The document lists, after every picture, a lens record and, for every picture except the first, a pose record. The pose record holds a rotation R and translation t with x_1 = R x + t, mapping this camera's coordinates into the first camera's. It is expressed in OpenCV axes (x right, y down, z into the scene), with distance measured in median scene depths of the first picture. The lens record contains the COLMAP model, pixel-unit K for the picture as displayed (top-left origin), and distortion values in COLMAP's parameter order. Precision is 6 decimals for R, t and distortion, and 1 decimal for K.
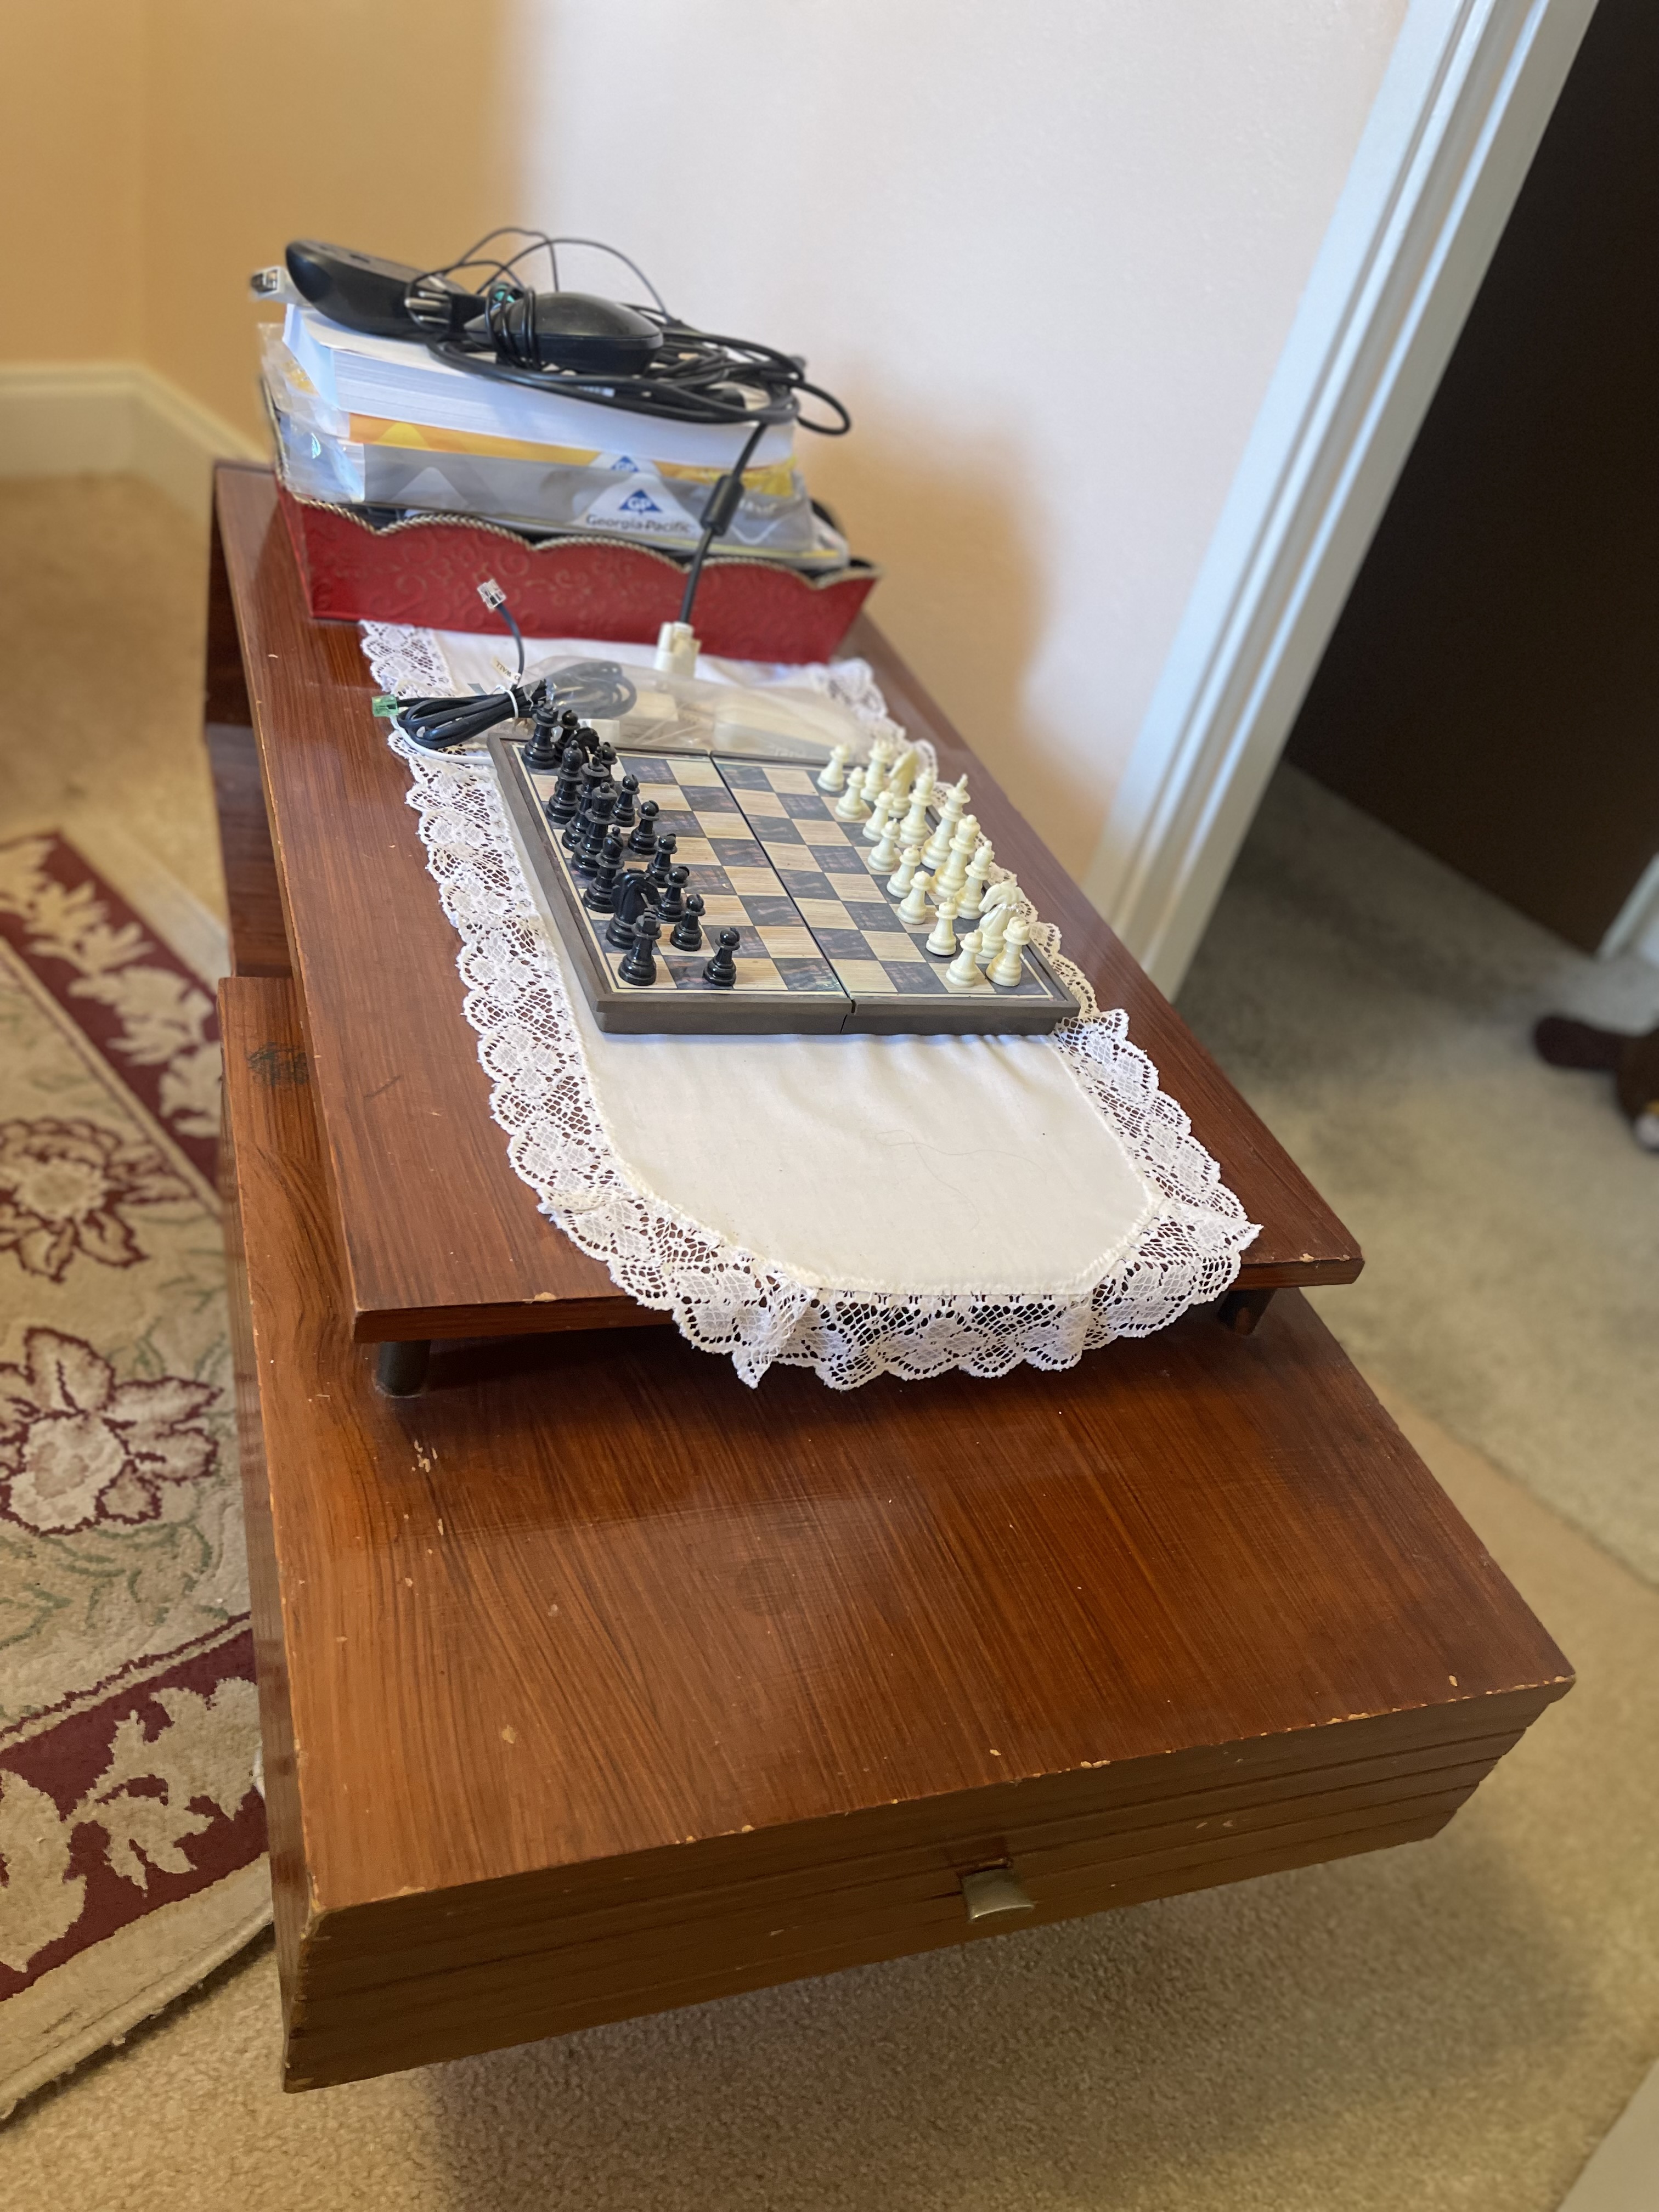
lens RADIAL K [[1724.2, 0, 830.5], [0, 1724.2, 1104.0], [0, 0, 1]] dist [0.060444, -0.095031]
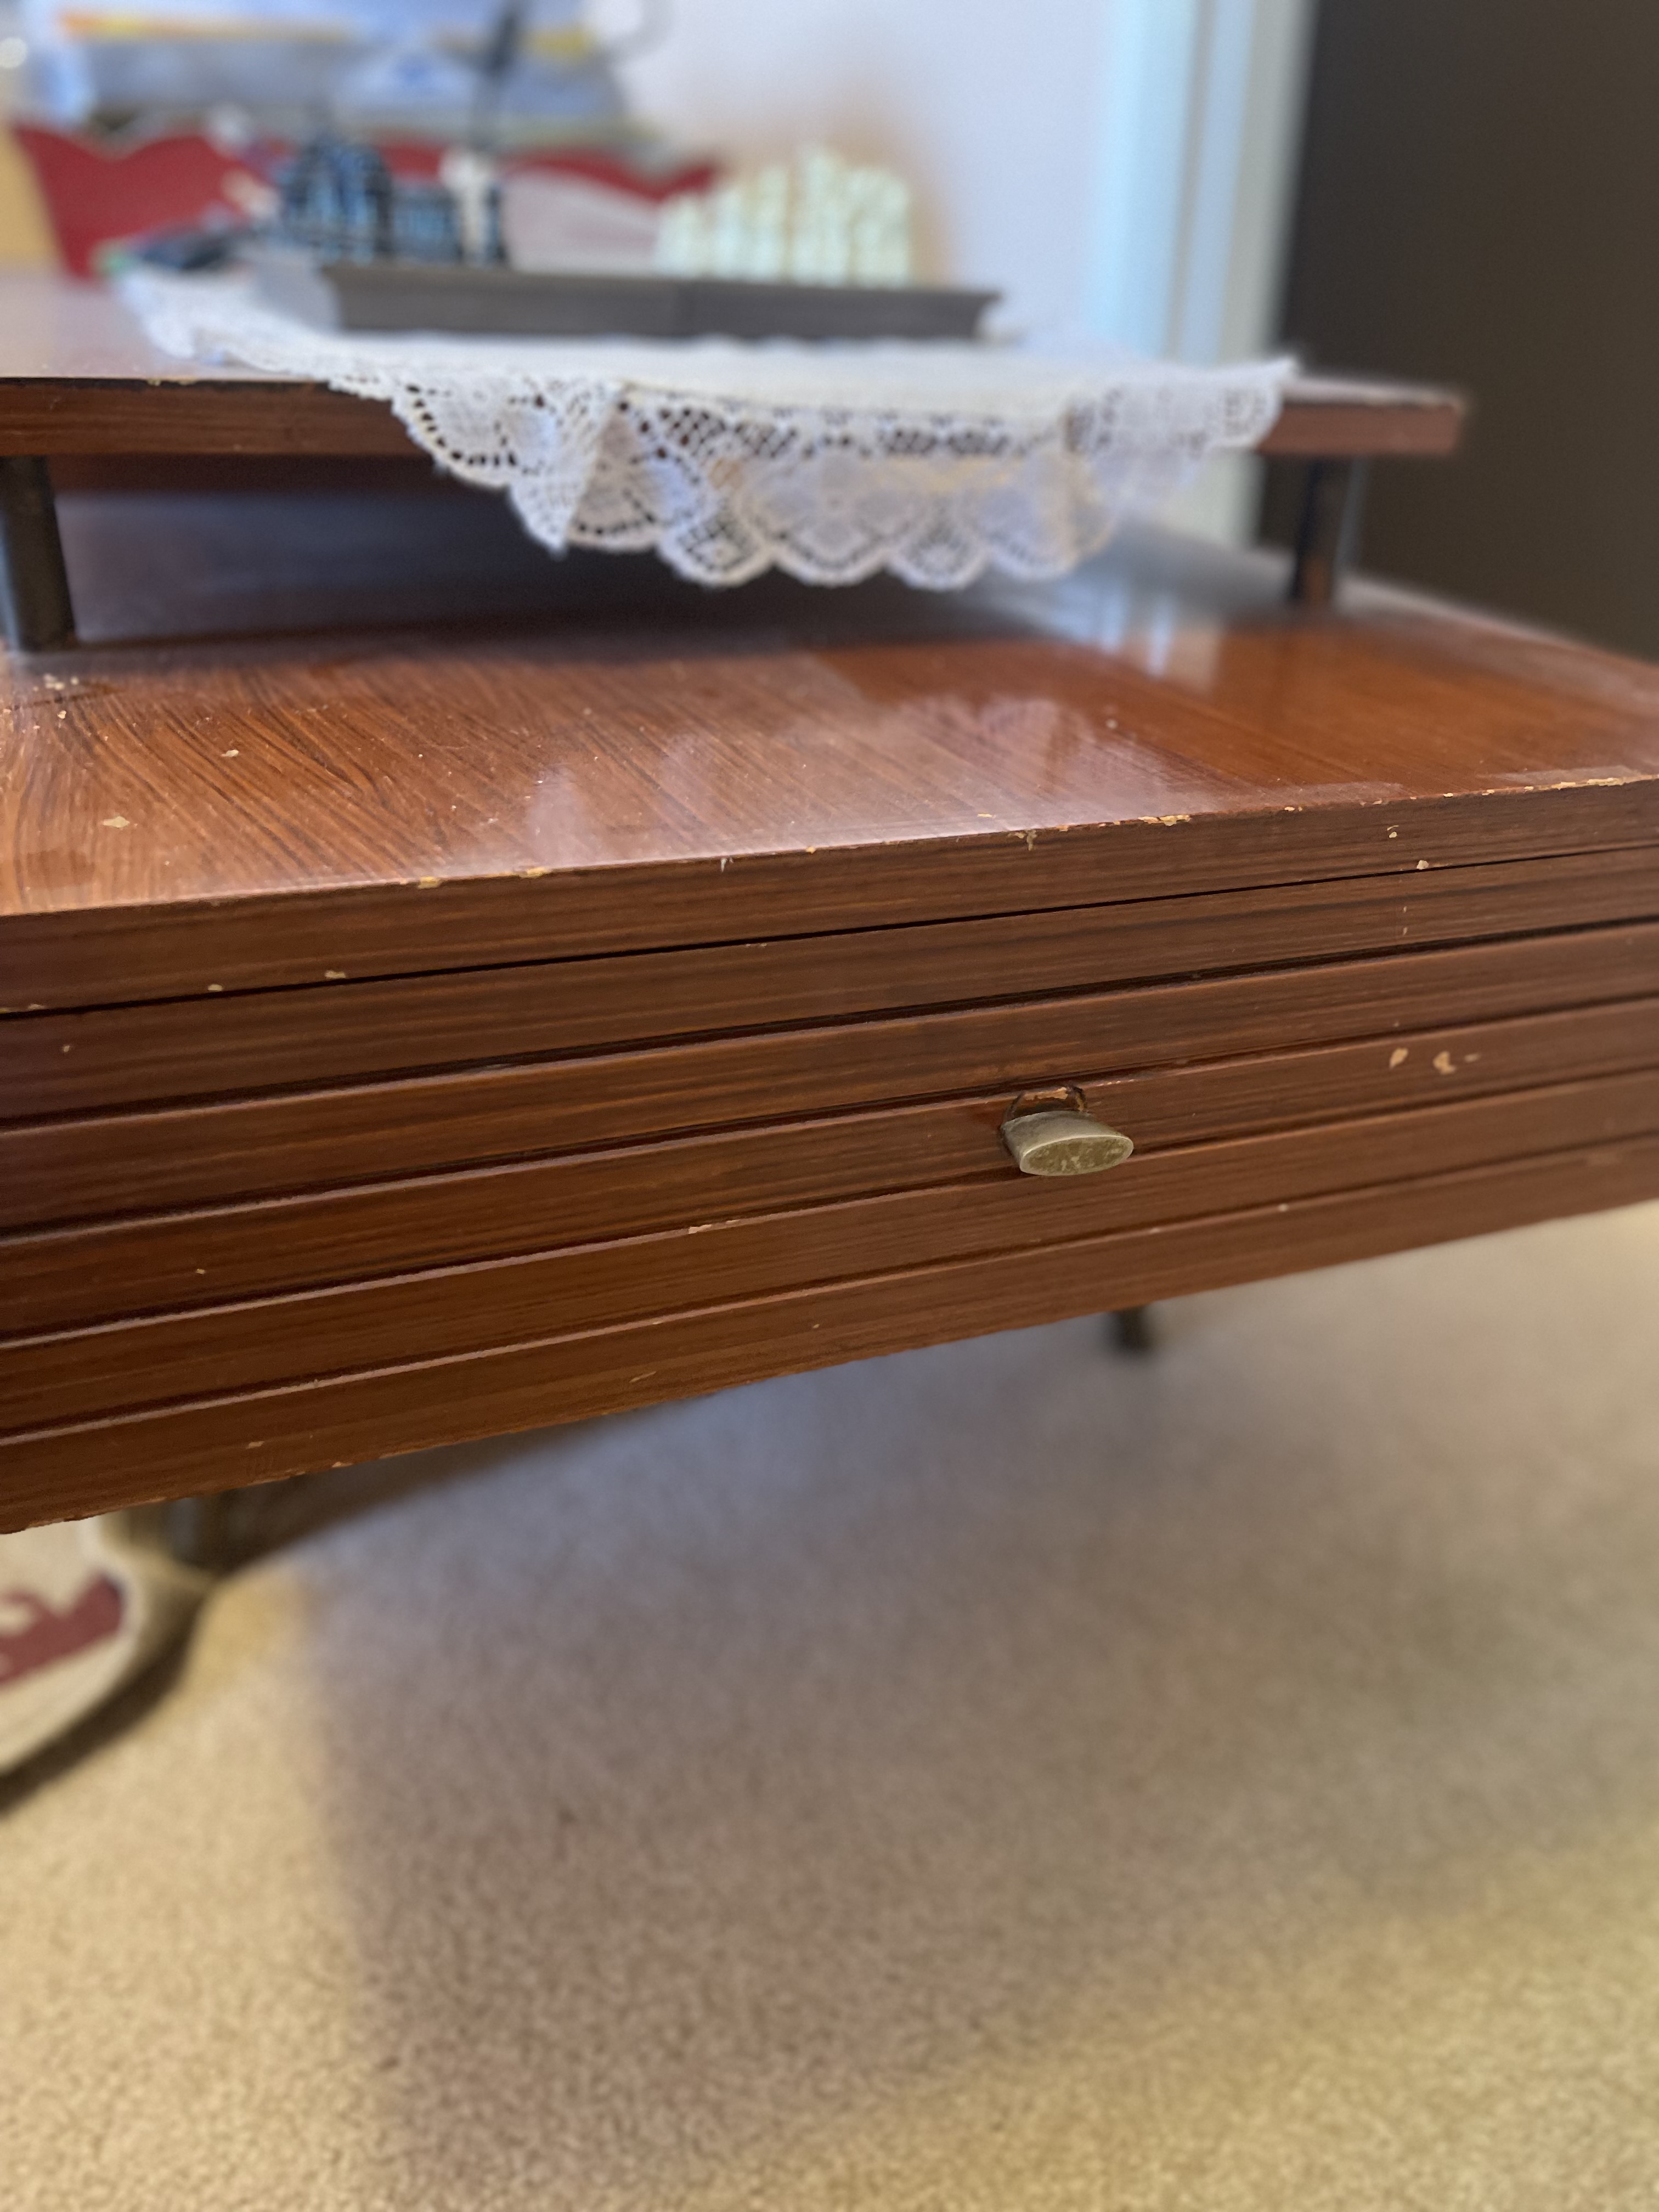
lens RADIAL K [[1724.2, 0, 842.4], [0, 1724.2, 1108.9], [0, 0, 1]] dist [0.060444, -0.095031]
pose [[0.976637, -0.208543, -0.051872, 0.038935], [0.197745, 0.966608, -0.162991, 0.381551], [0.084131, 0.148925, 0.985263, 0.298227]]
